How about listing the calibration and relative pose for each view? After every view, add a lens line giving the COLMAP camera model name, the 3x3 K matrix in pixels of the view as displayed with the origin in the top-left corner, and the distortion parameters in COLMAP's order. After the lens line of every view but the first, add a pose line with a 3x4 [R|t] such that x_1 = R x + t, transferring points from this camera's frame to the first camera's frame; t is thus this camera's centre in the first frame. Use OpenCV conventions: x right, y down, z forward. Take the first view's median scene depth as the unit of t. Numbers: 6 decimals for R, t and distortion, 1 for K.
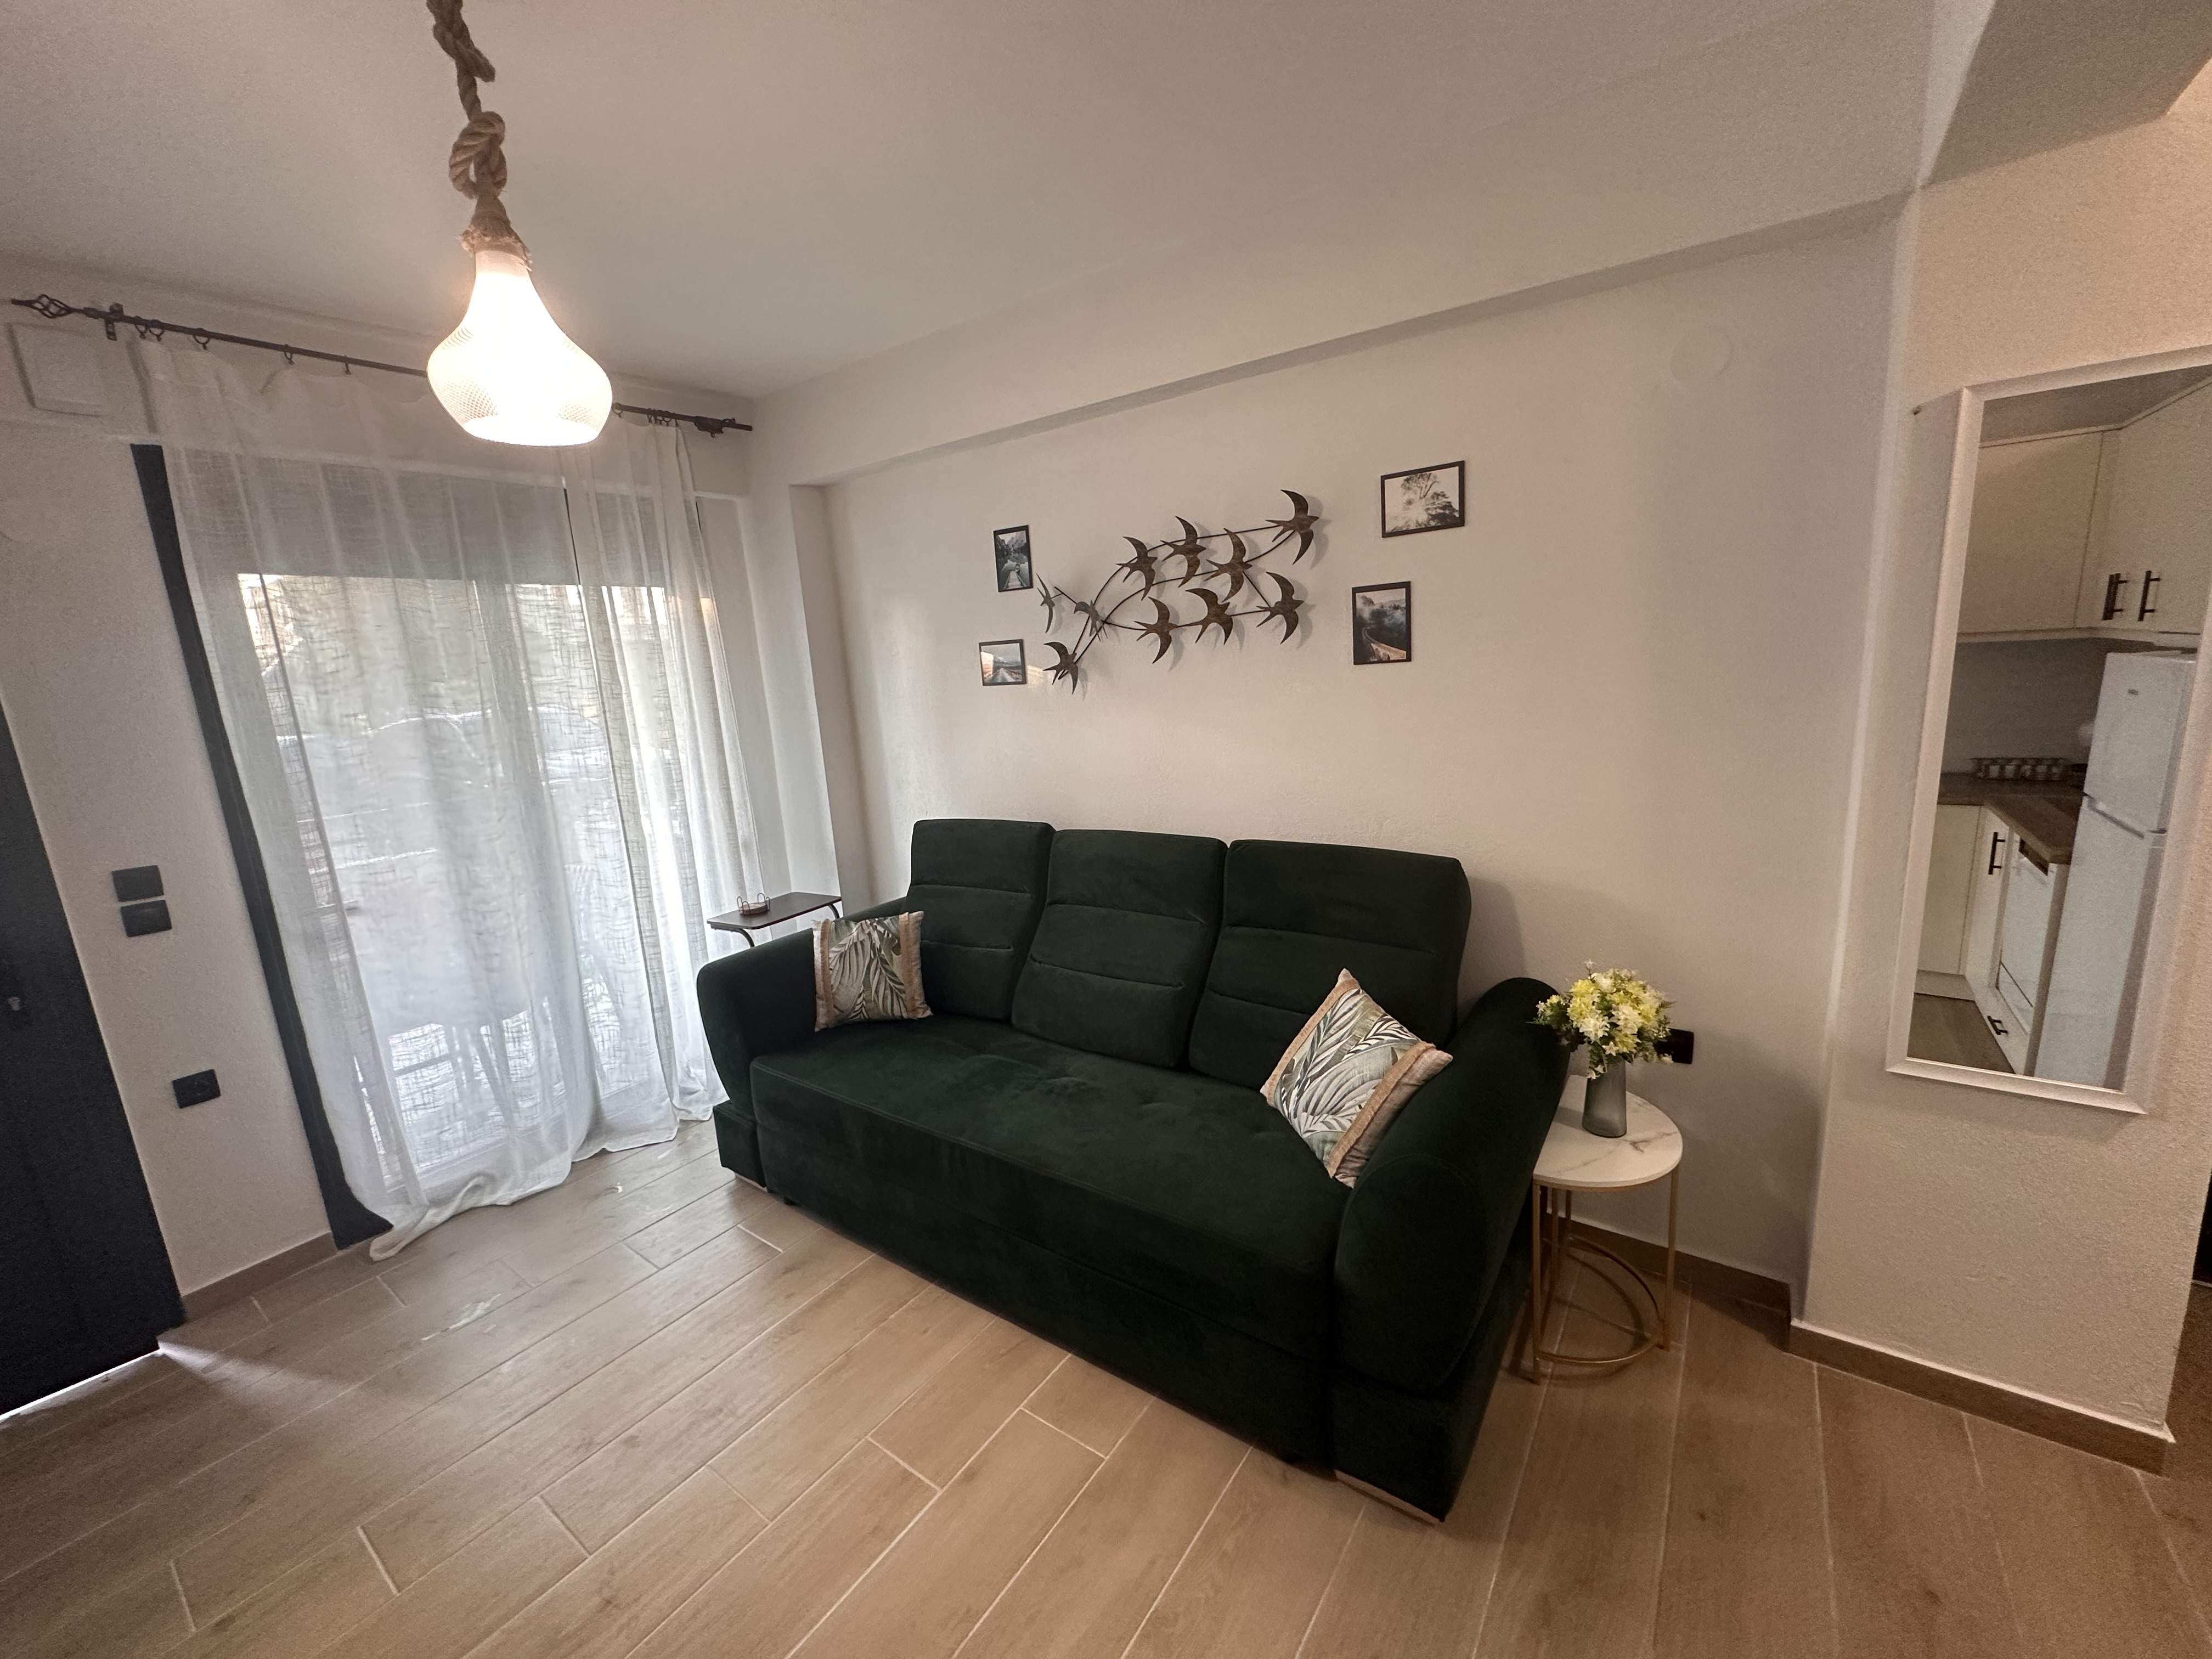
lens RADIAL K [[880.8, 0, 1104.6], [0, 880.8, 833.1], [0, 0, 1]] dist [-0.003615, 0.000720]
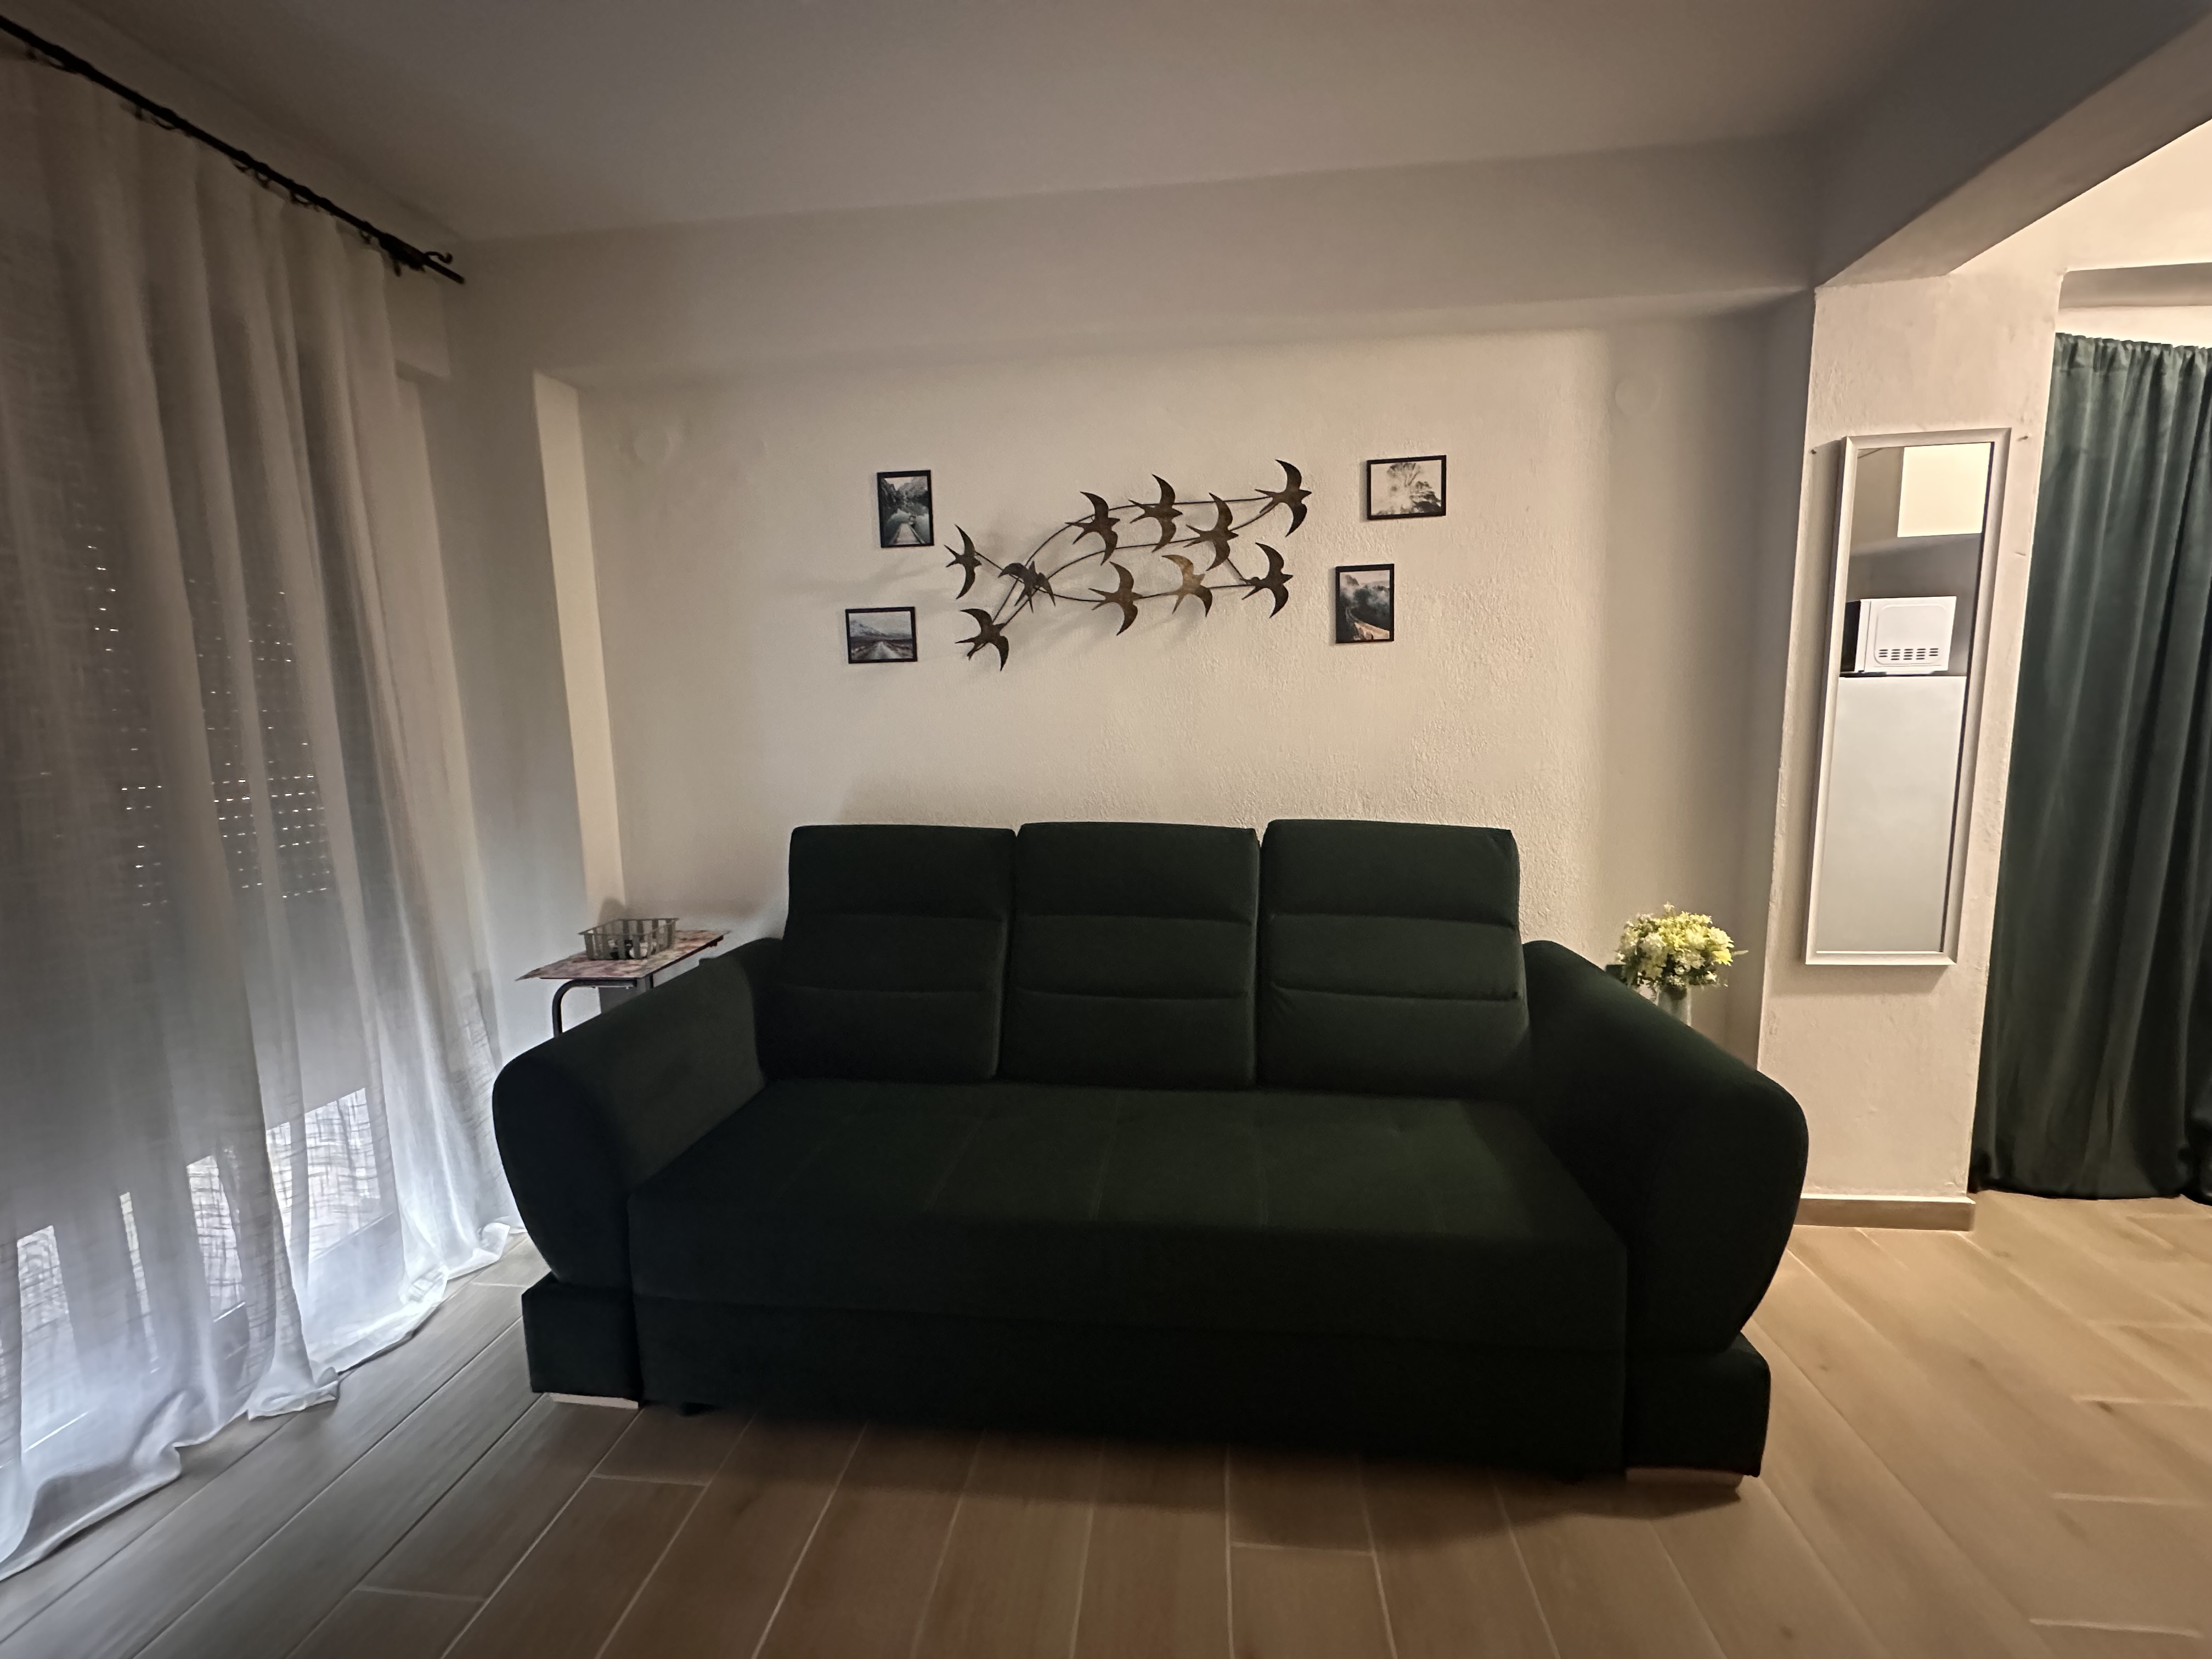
lens RADIAL K [[880.8, 0, 1095.7], [0, 880.8, 828.9], [0, 0, 1]] dist [-0.003615, 0.000720]
pose [[0.868344, -0.025752, 0.495293, -0.484901], [0.068392, 0.995328, -0.068154, 0.072625], [-0.491223, 0.093056, 0.866049, 0.303305]]
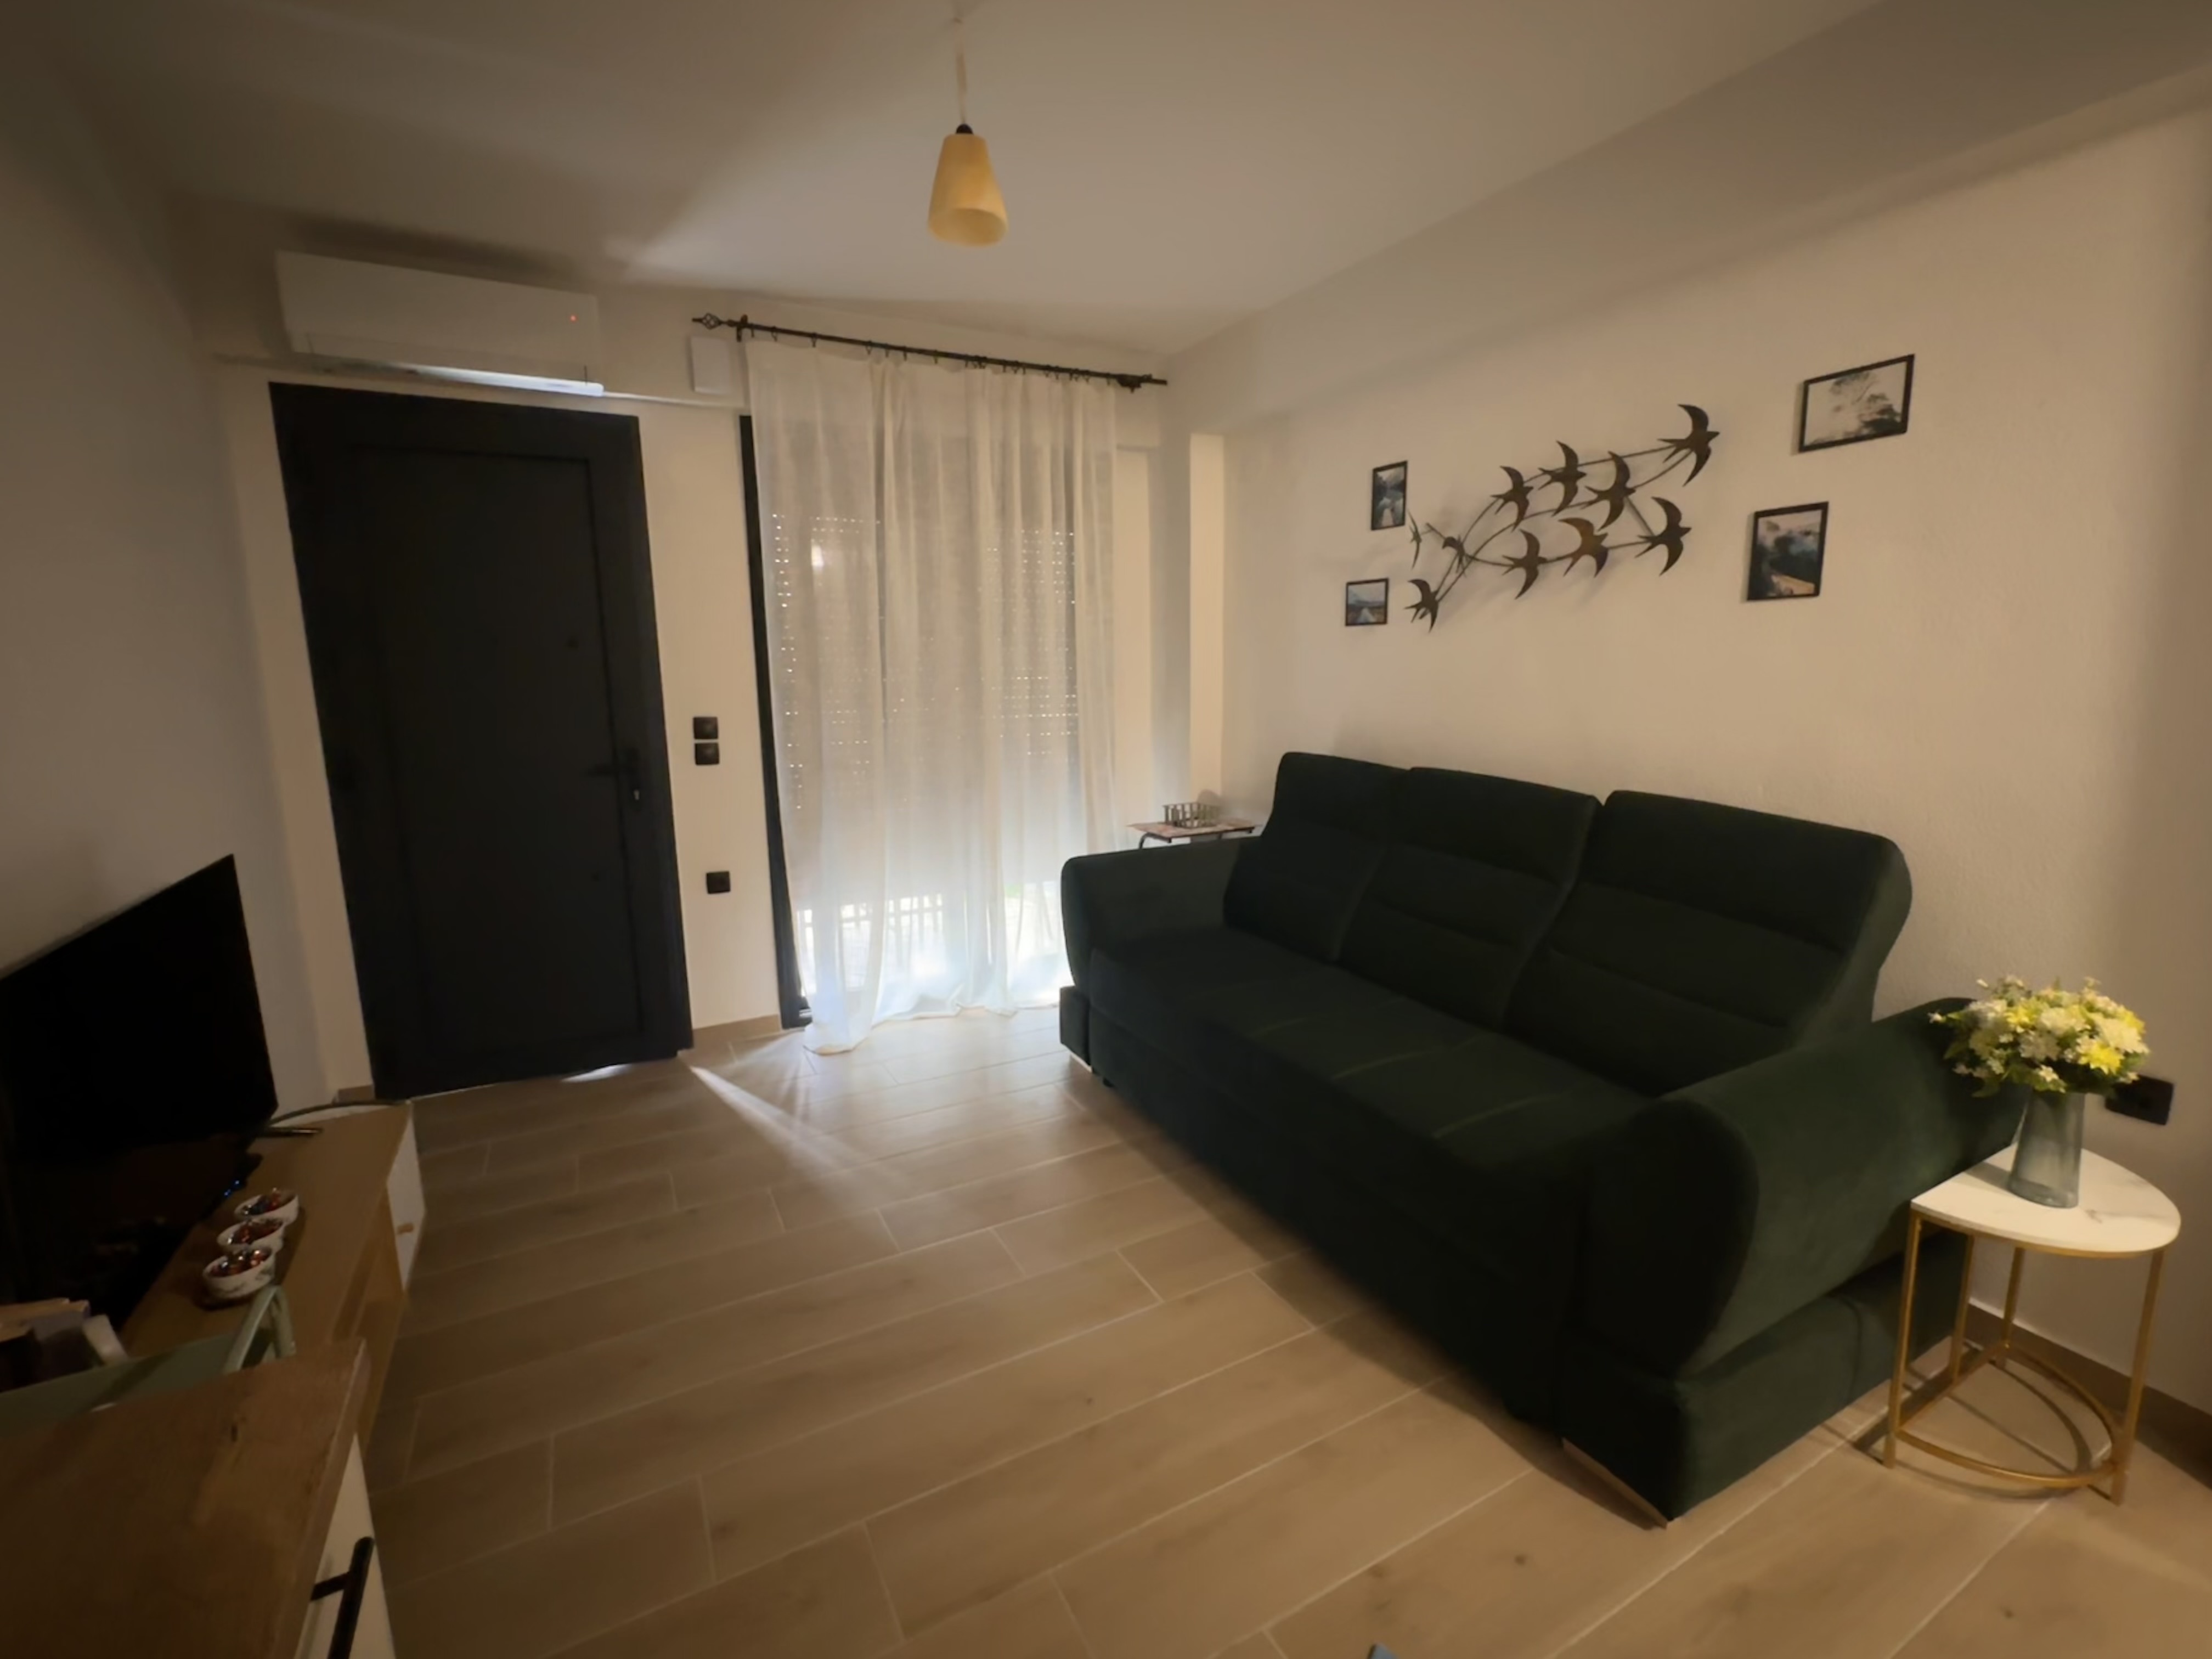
lens RADIAL K [[976.9, 0, 1108.8], [0, 976.9, 825.9], [0, 0, 1]] dist [0.011155, -0.001560]
pose [[0.900544, 0.123300, -0.416915, 0.154924], [-0.126718, 0.991745, 0.019590, 0.097600], [0.415889, 0.035188, 0.908734, -0.151505]]
